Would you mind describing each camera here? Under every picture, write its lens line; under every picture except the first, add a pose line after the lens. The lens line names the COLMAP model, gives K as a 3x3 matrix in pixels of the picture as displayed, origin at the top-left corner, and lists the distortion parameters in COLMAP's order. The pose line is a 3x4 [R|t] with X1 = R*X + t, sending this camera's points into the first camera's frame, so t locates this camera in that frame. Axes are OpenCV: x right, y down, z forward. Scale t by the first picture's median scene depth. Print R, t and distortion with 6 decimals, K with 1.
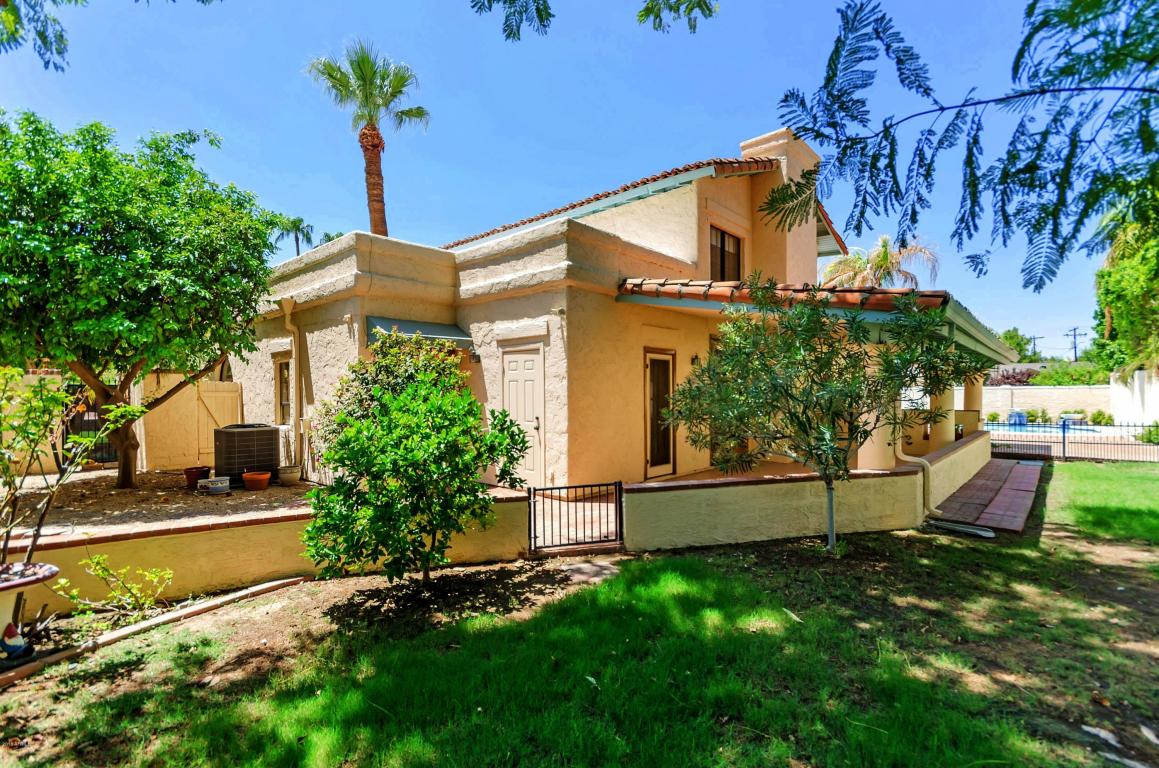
lens RADIAL K [[526.1, 0, 585.1], [0, 526.1, 385.6], [0, 0, 1]] dist [0.006204, 0.000705]
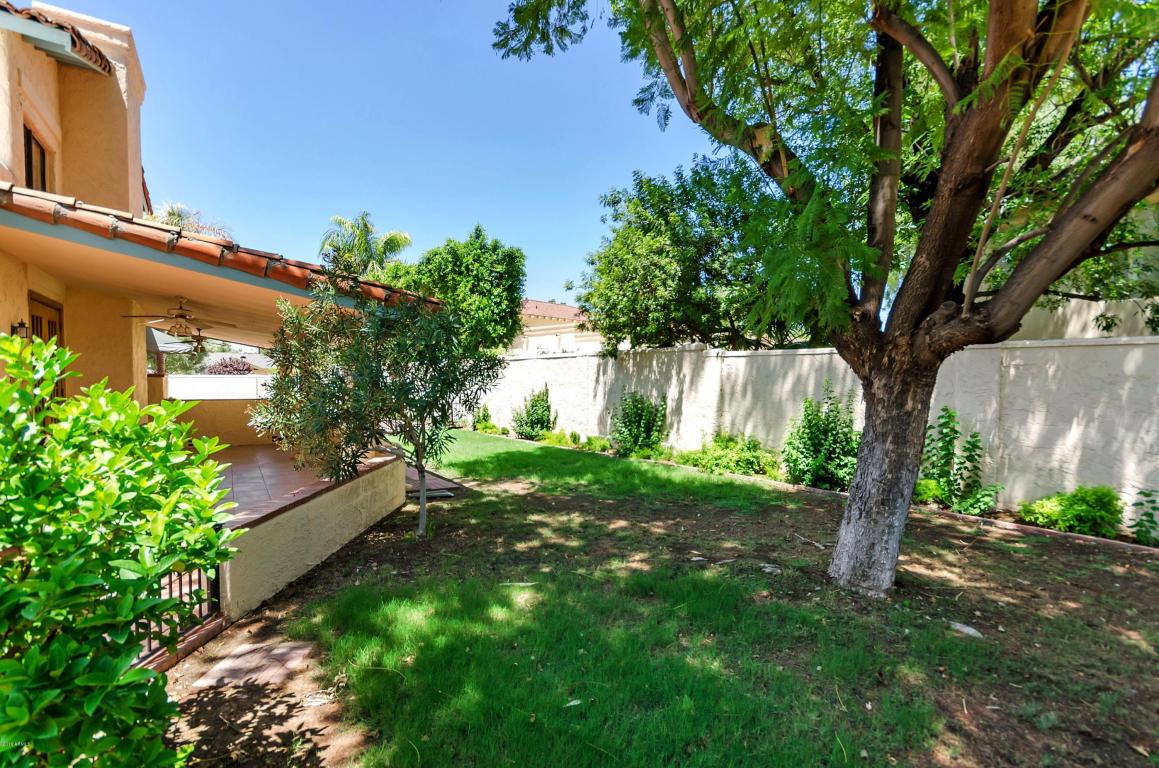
lens RADIAL K [[526.1, 0, 585.1], [0, 526.1, 385.6], [0, 0, 1]] dist [0.006204, 0.000705]
pose [[0.258997, -0.004146, 0.965869, -0.485897], [-0.019375, 0.999767, 0.009486, -0.002007], [-0.965684, -0.021171, 0.258857, 0.427026]]
